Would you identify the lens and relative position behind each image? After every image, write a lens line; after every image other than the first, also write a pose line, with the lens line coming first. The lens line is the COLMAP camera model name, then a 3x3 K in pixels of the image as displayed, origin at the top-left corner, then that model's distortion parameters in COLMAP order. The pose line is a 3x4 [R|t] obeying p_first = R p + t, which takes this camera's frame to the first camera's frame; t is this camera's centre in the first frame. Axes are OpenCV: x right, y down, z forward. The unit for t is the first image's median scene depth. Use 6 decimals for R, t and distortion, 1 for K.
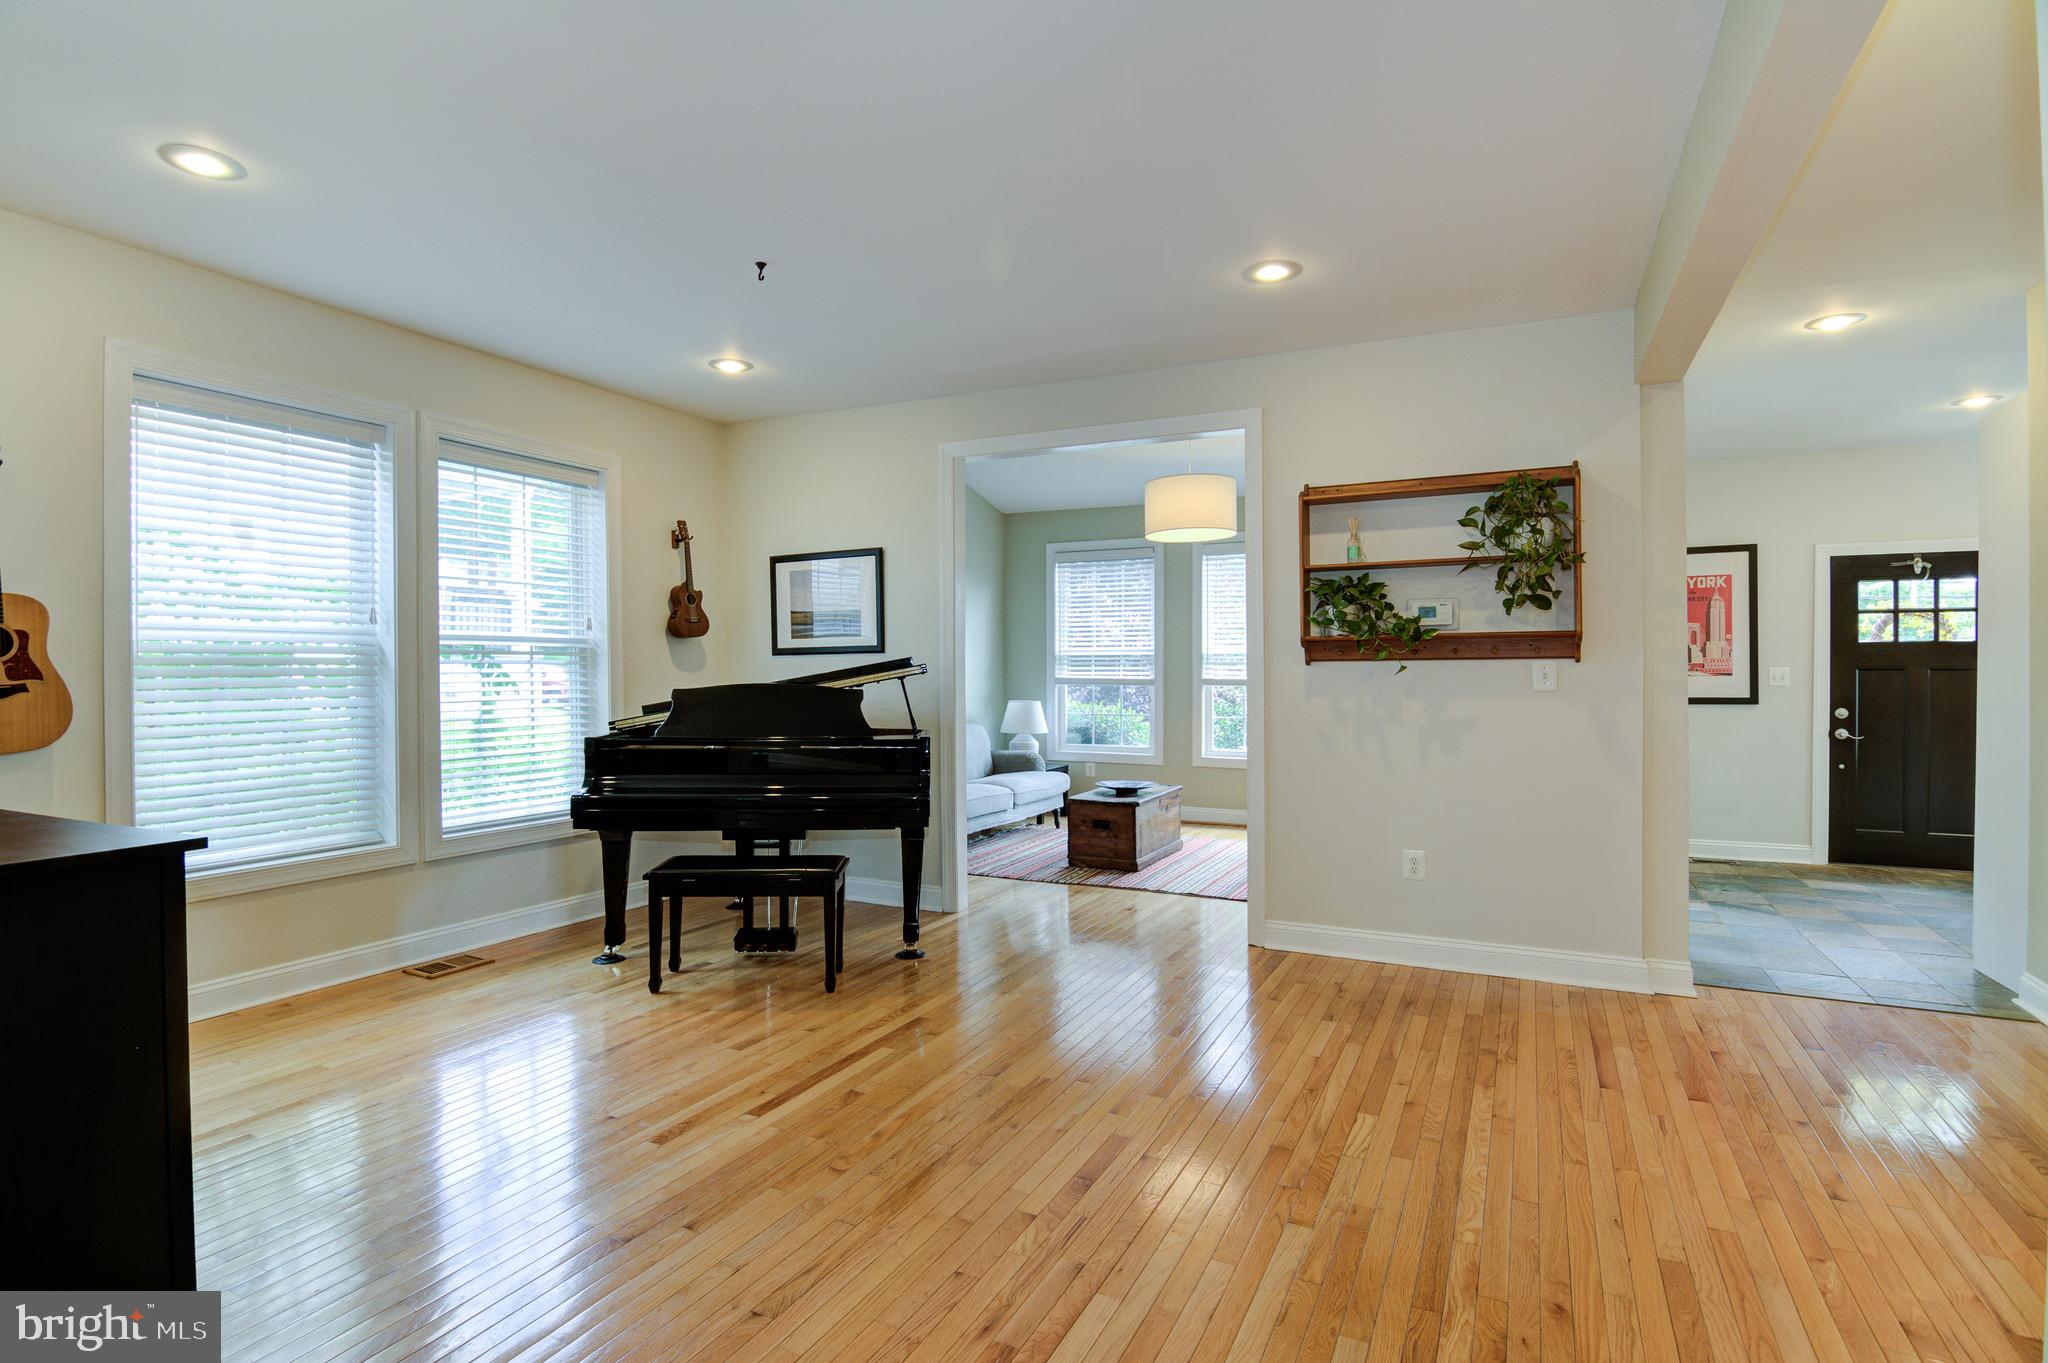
lens RADIAL K [[996.9, 0, 986.2], [0, 996.9, 674.0], [0, 0, 1]] dist [0.010612, -0.021507]
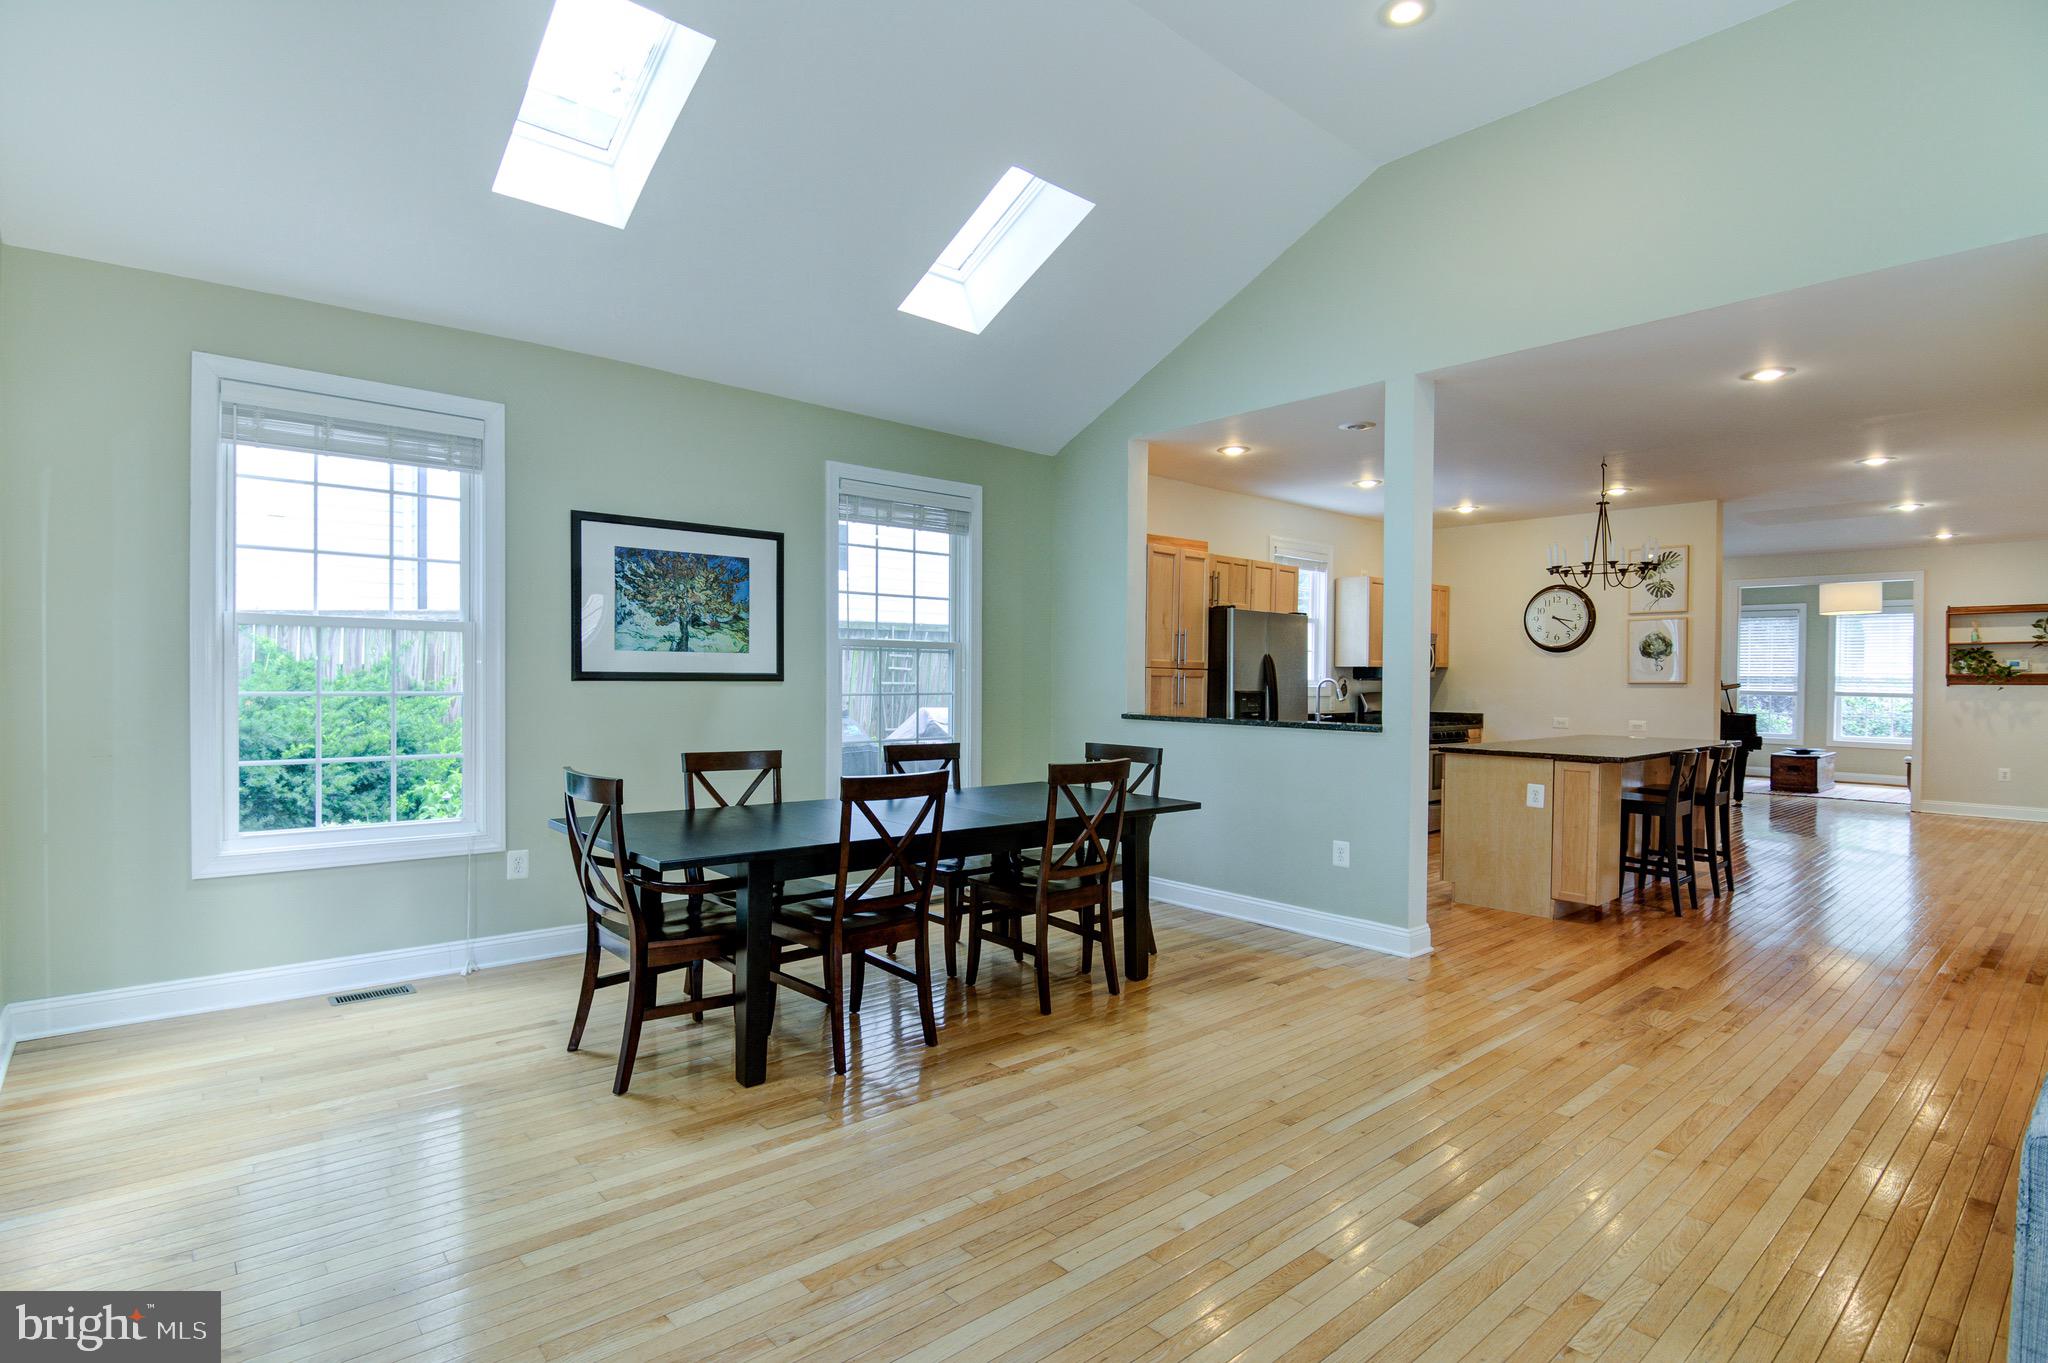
lens RADIAL K [[992.0, 0, 1025.9], [0, 992.0, 688.1], [0, 0, 1]] dist [-0.001872, -0.007634]
pose [[0.935989, 0.013048, -0.351787, -0.828118], [-0.010769, 0.999906, 0.008433, -0.000856], [0.351864, -0.004105, 0.936042, -1.779297]]
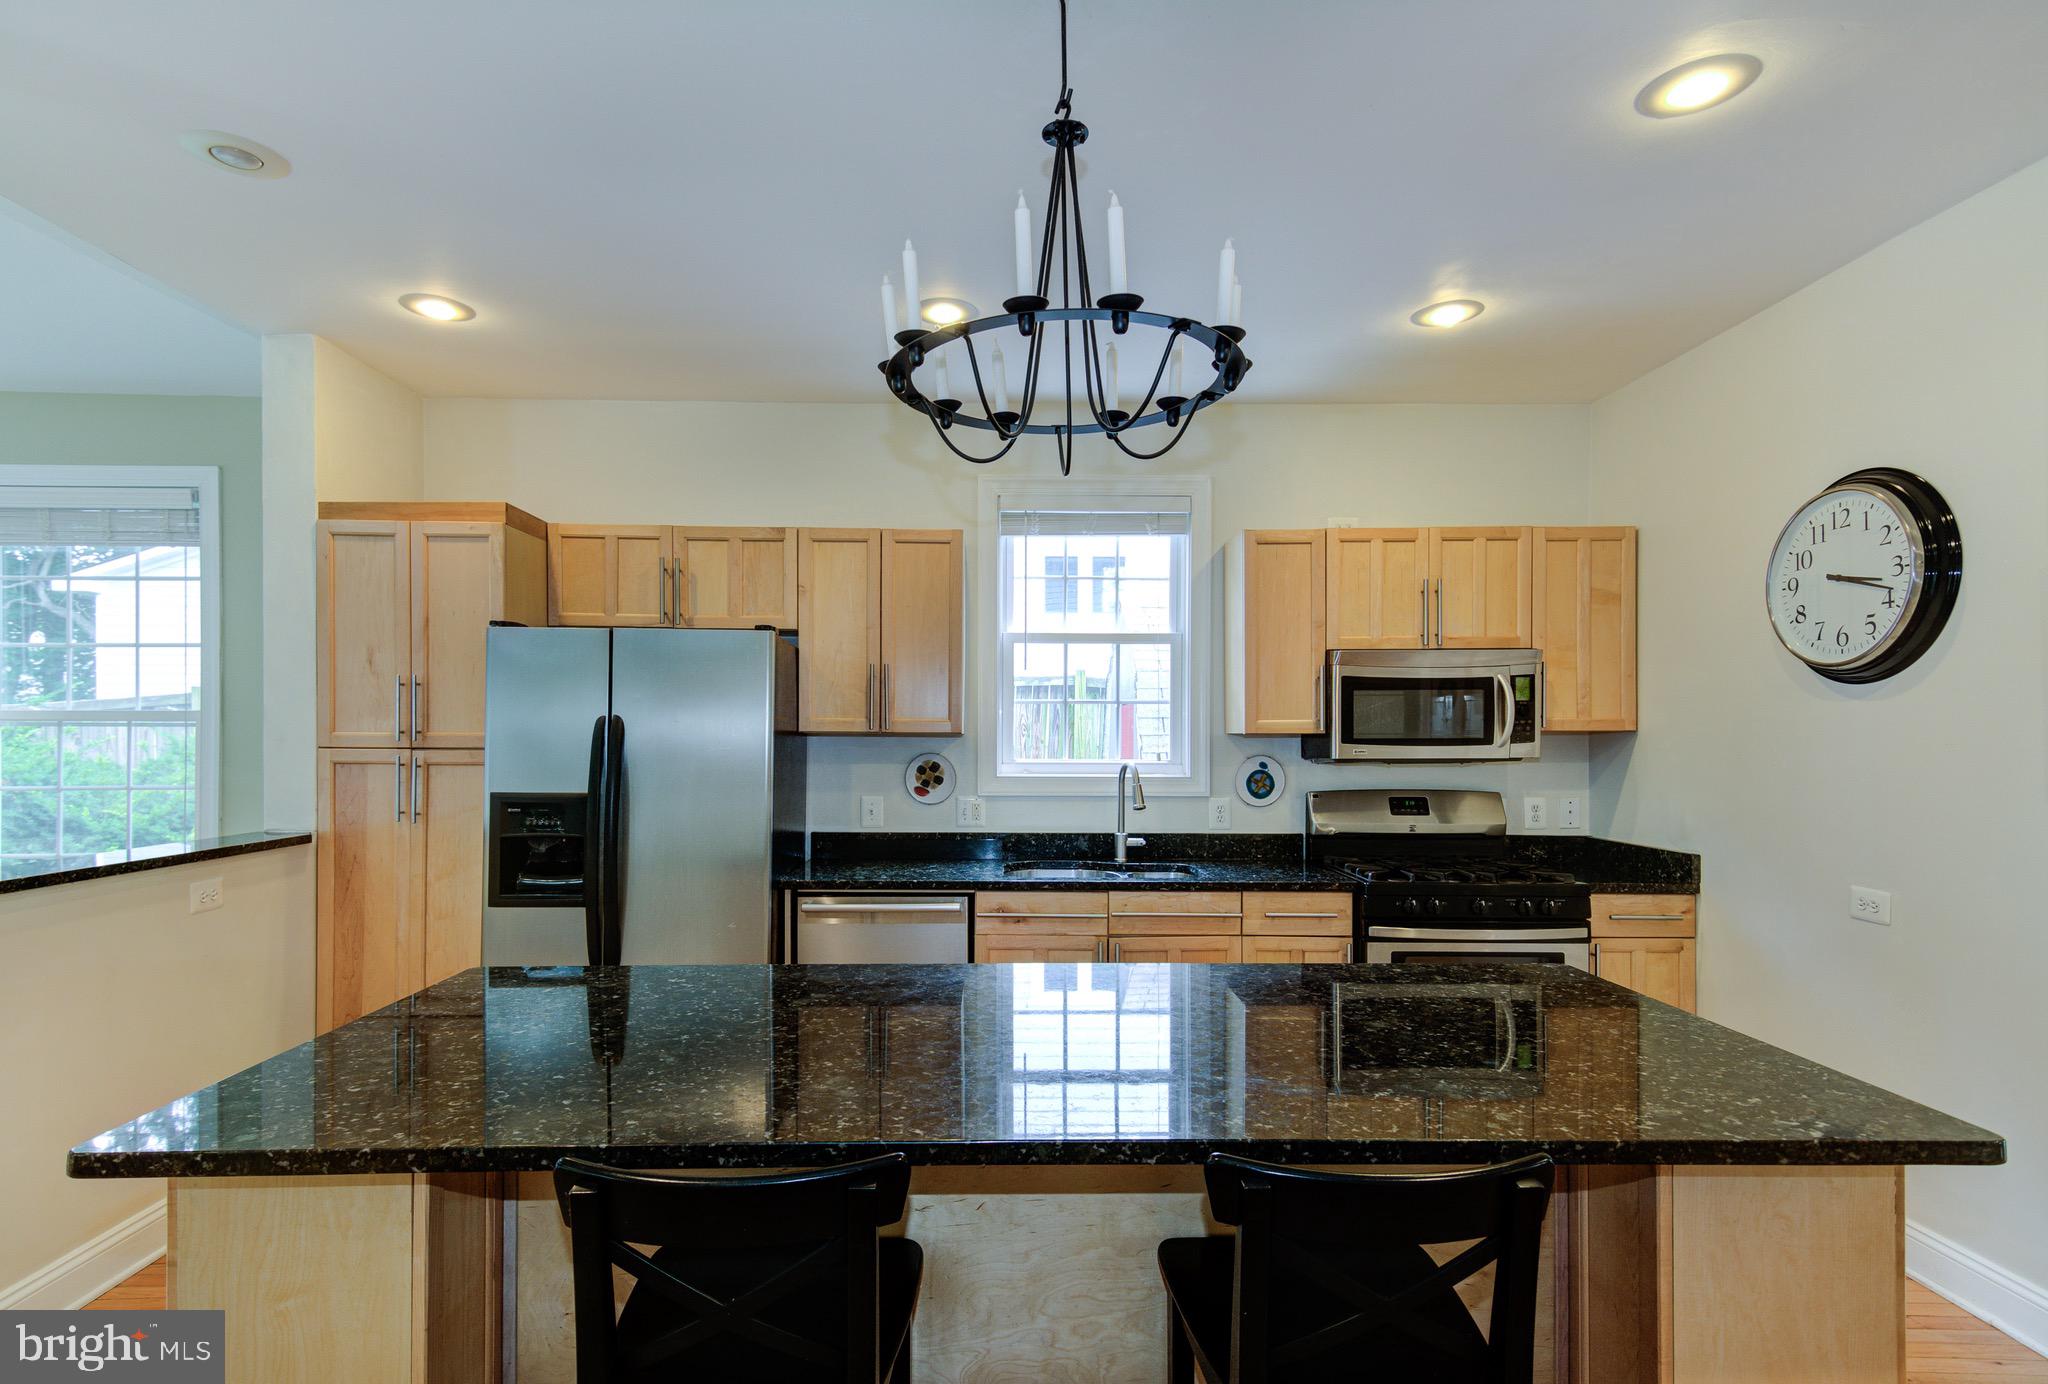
lens RADIAL K [[1022.7, 0, 1018.7], [0, 1022.7, 739.0], [0, 0, 1]] dist [0.035245, -0.000361]
pose [[0.489717, 0.005625, -0.871863, -0.240605], [-0.004873, 0.999981, 0.003715, -0.029791], [0.871868, 0.002429, 0.489735, -0.418589]]
